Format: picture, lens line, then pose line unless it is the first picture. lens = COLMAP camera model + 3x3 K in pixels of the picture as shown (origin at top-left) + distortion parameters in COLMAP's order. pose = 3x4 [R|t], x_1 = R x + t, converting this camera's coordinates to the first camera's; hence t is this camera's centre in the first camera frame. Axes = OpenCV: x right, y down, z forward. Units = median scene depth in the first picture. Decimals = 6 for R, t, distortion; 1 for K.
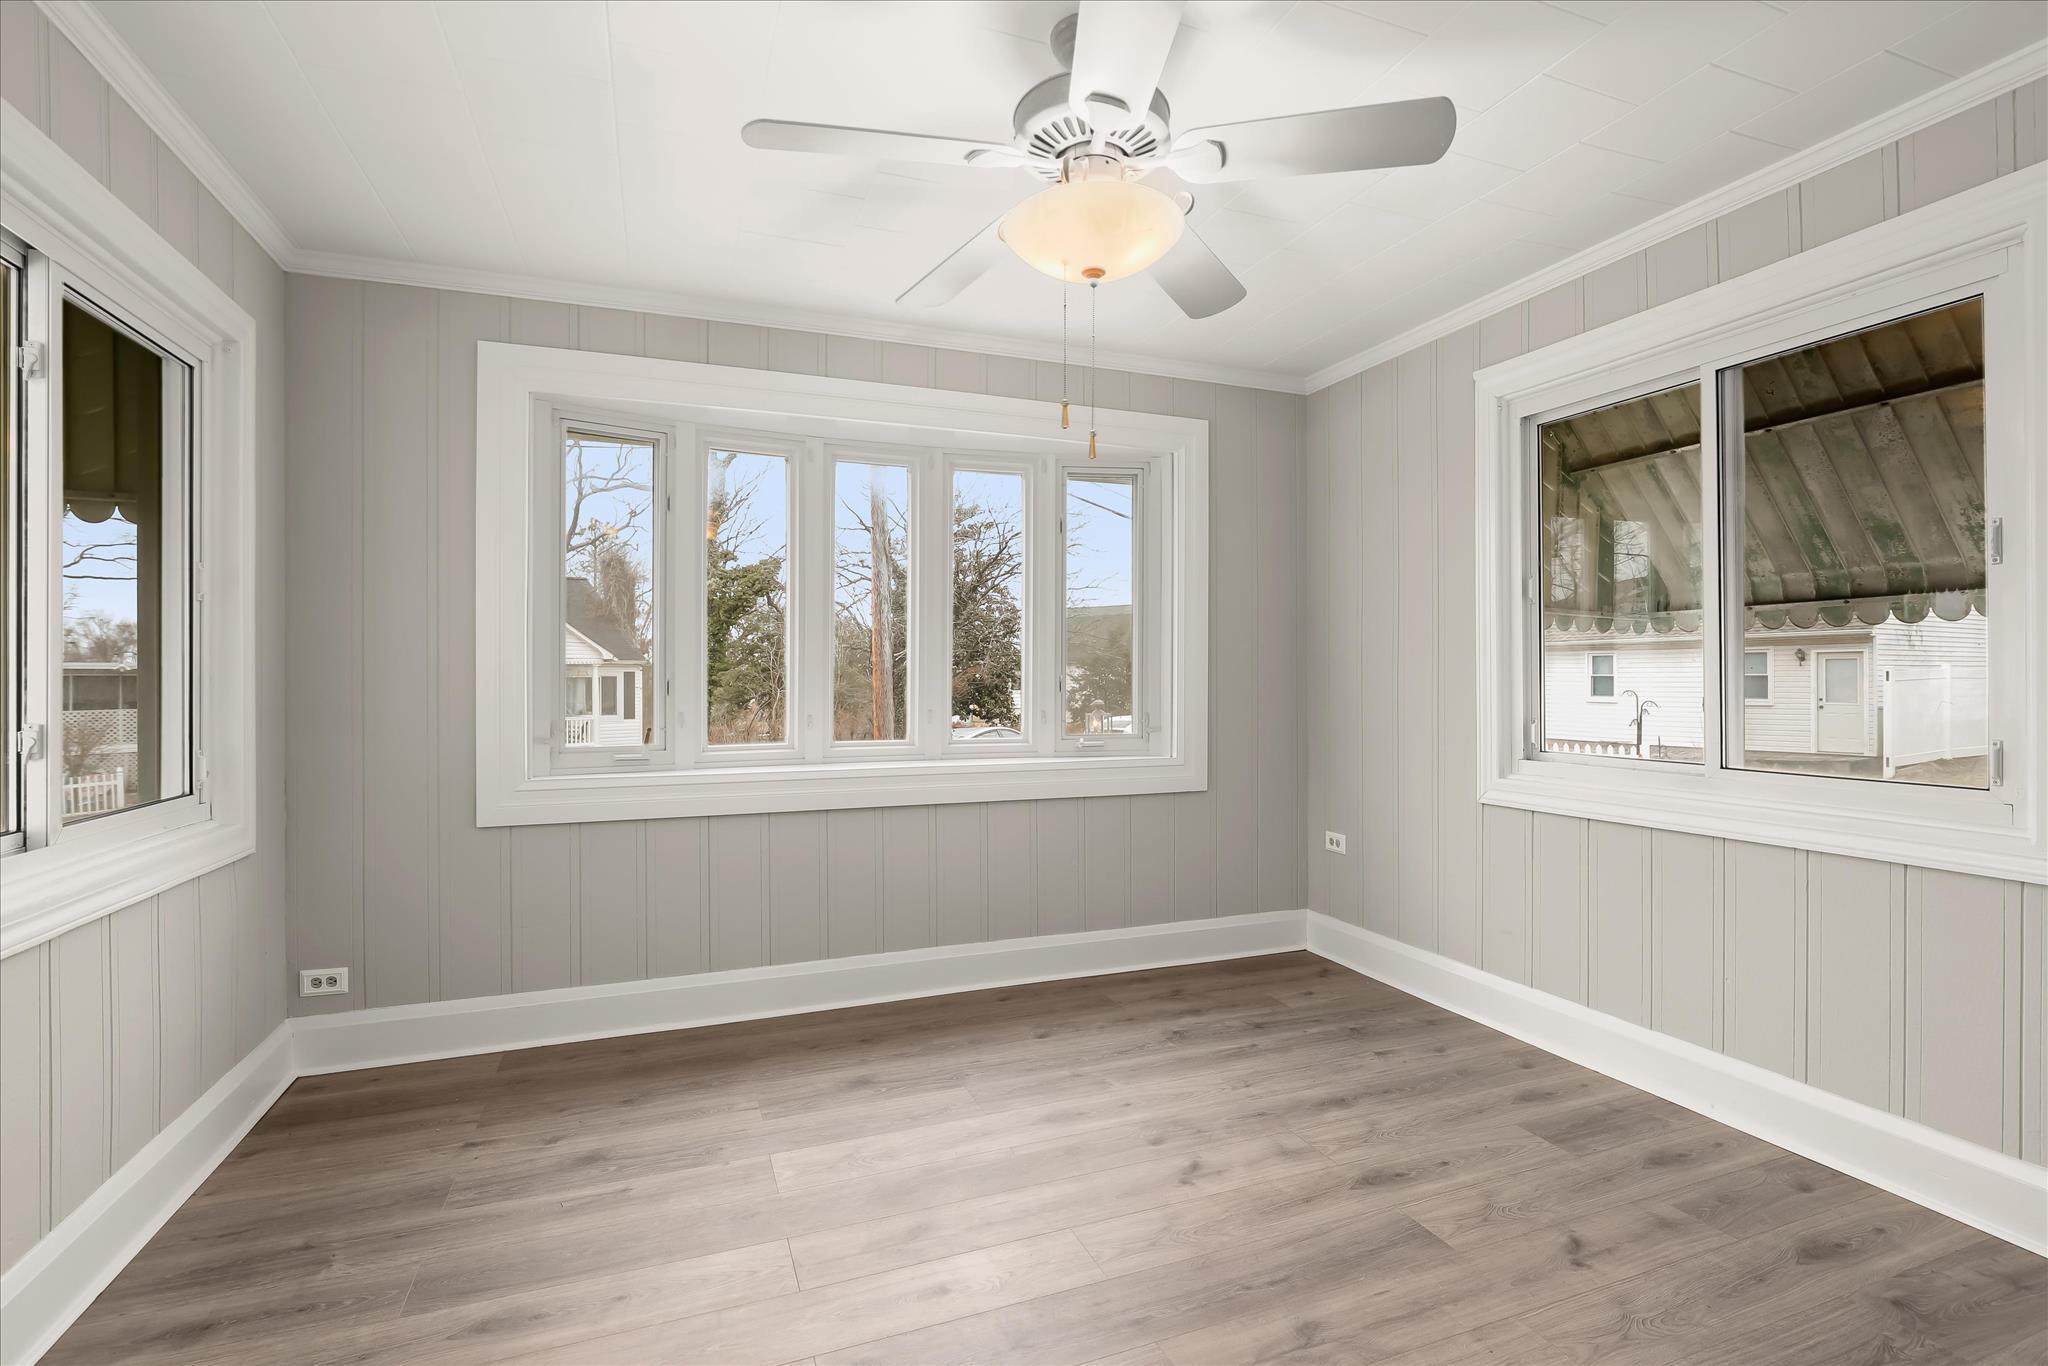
lens RADIAL K [[971.8, 0, 1038.9], [0, 971.8, 664.9], [0, 0, 1]] dist [-0.015853, 0.005597]
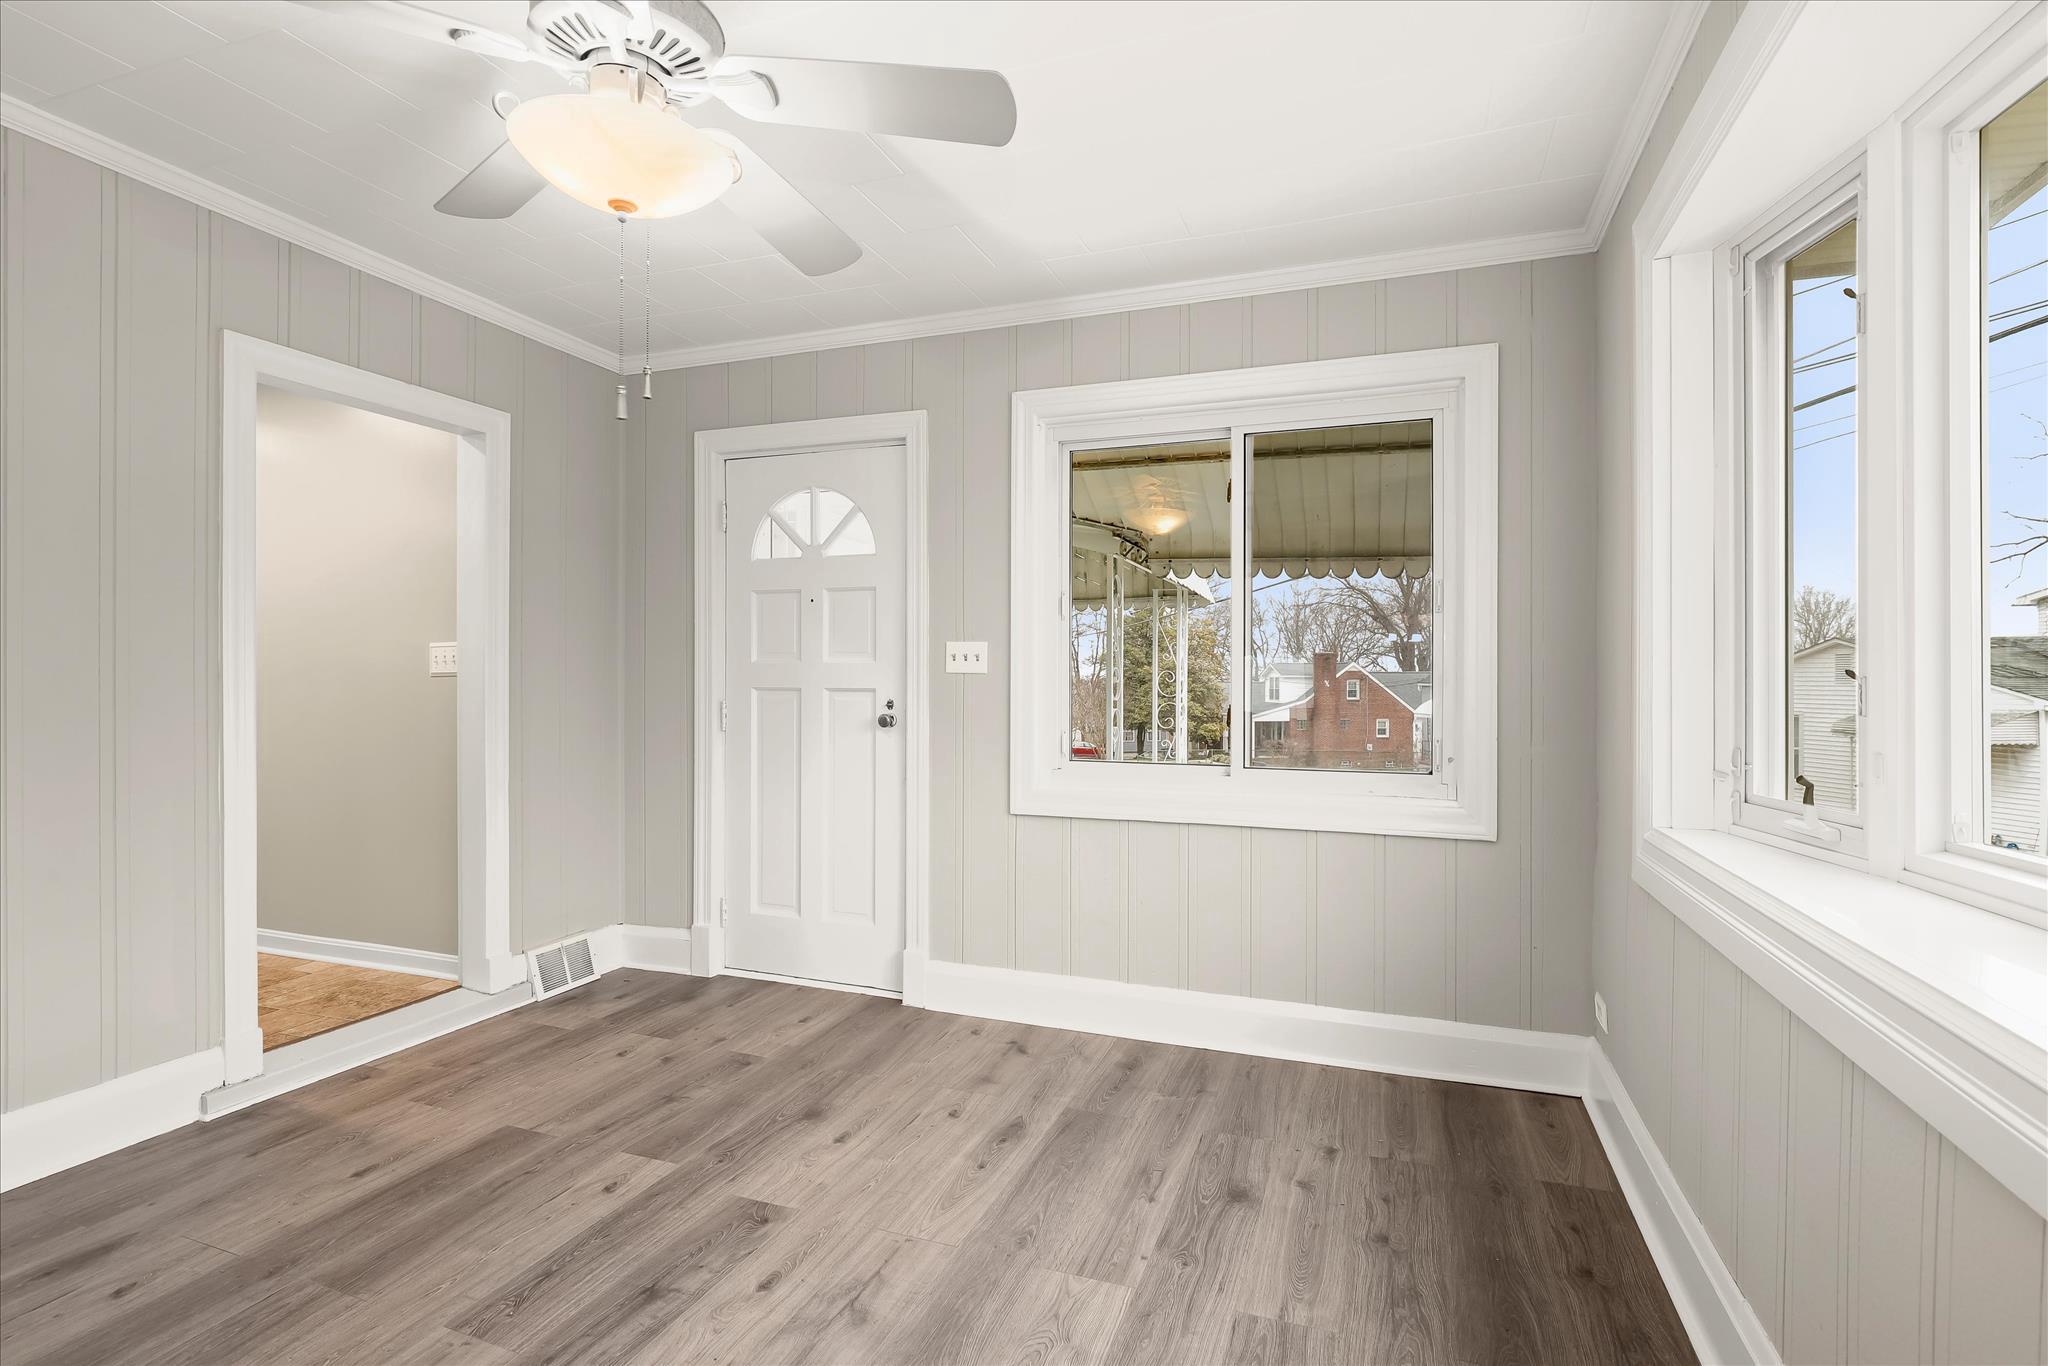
lens RADIAL K [[975.2, 0, 1037.6], [0, 975.2, 674.3], [0, 0, 1]] dist [-0.014192, 0.001541]
pose [[-0.663053, -0.002089, -0.748570, 0.323324], [0.002011, 0.999988, -0.004571, 0.013449], [0.748570, -0.004536, -0.663040, 1.313130]]
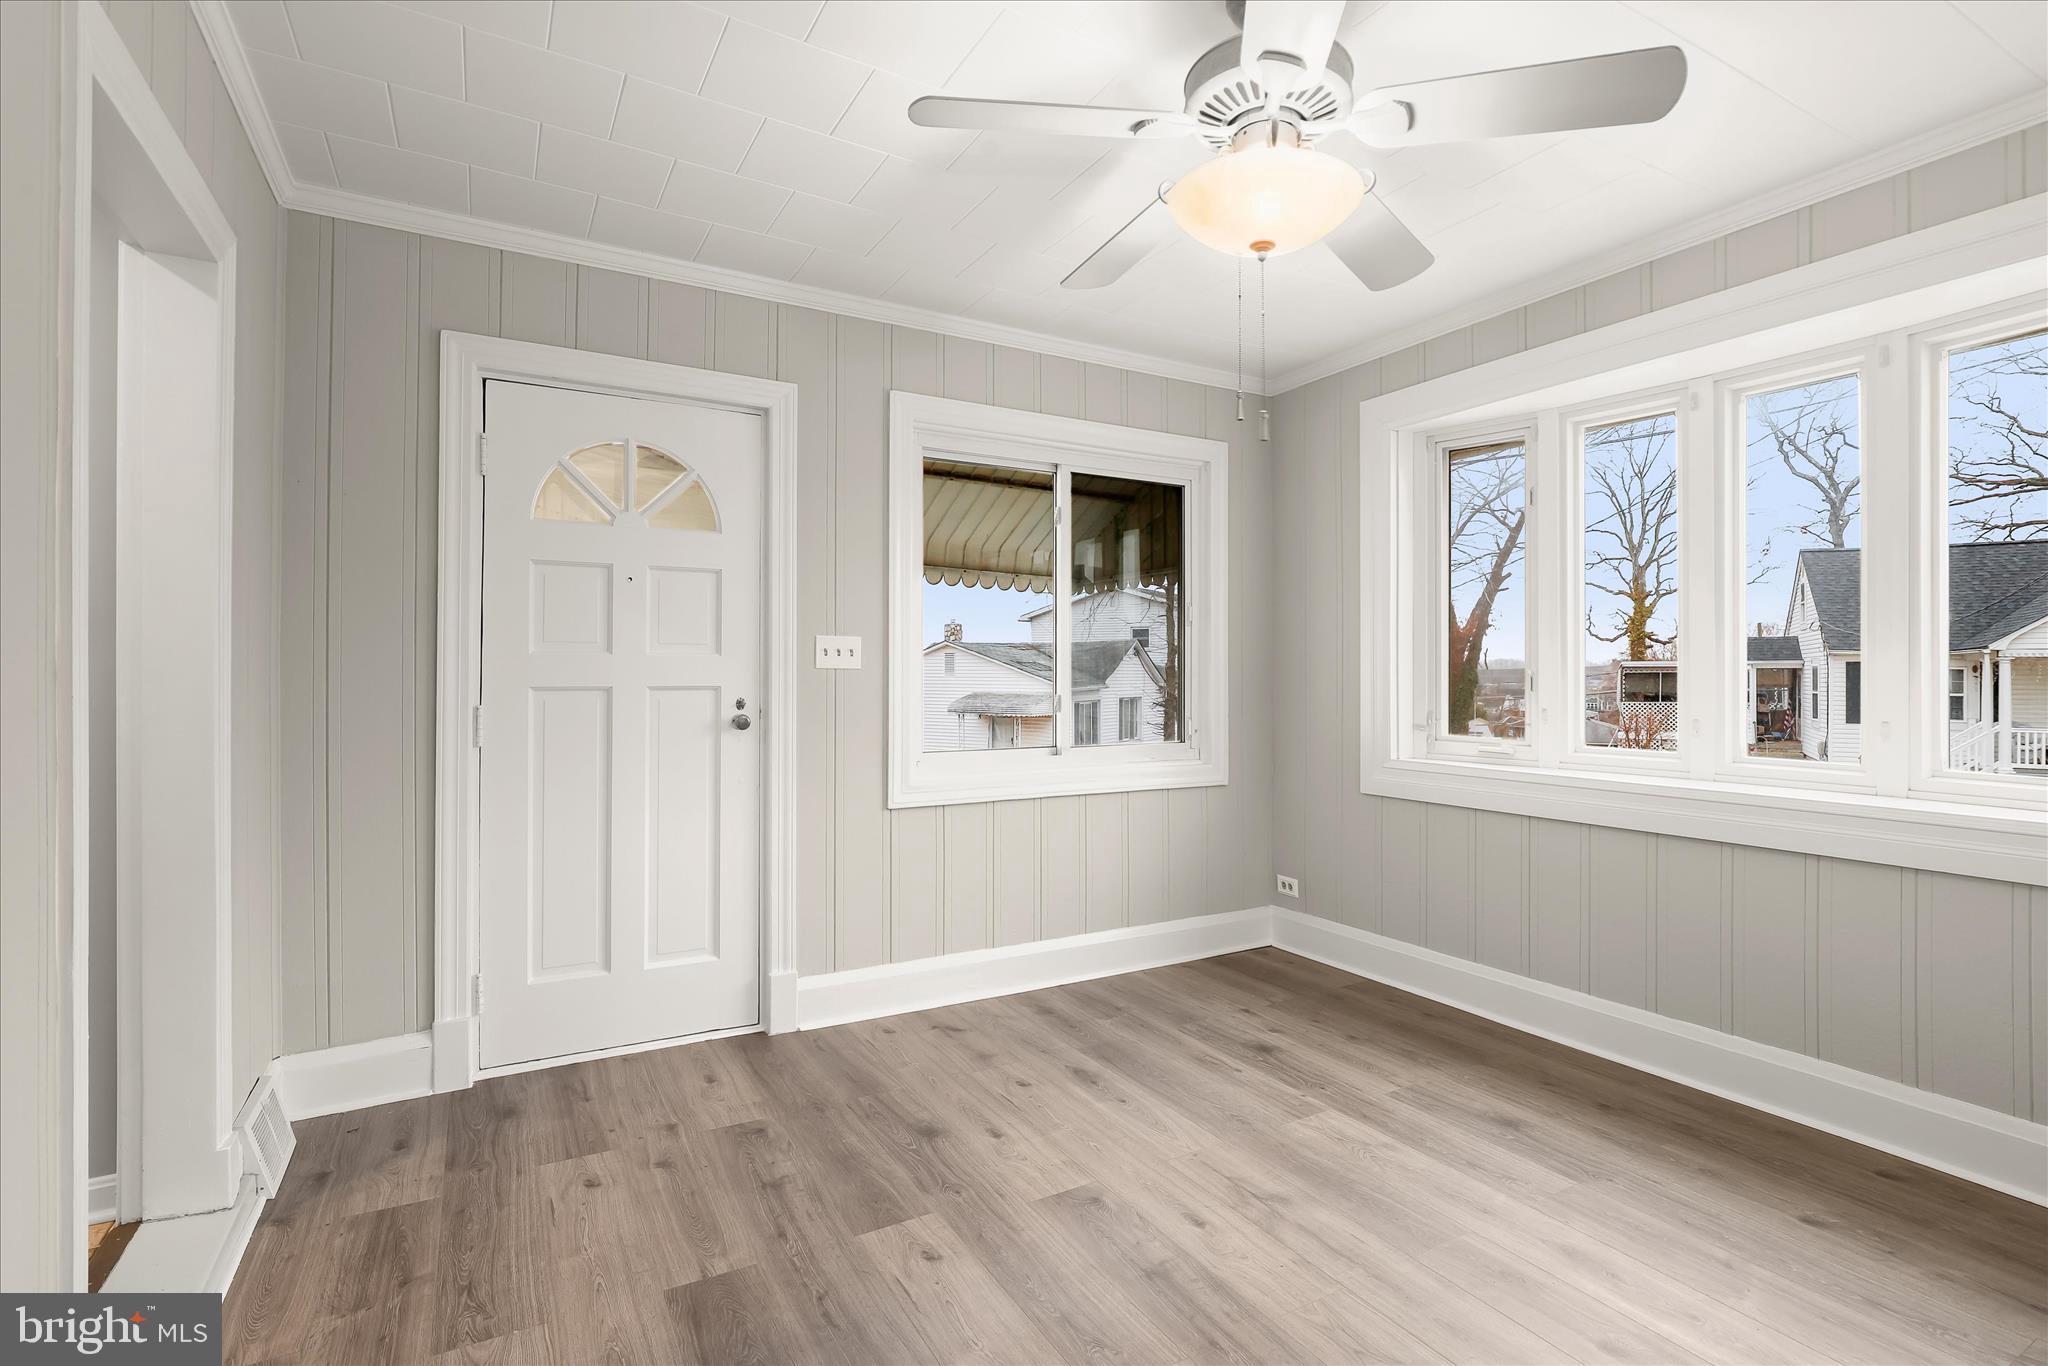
lens RADIAL K [[971.8, 0, 1038.9], [0, 971.8, 664.9], [0, 0, 1]] dist [-0.015853, 0.005597]
pose [[0.150887, -0.005503, -0.988536, 0.678897], [0.002717, 0.999983, -0.005152, 0.008027], [0.988547, -0.001909, 0.150899, 0.455152]]
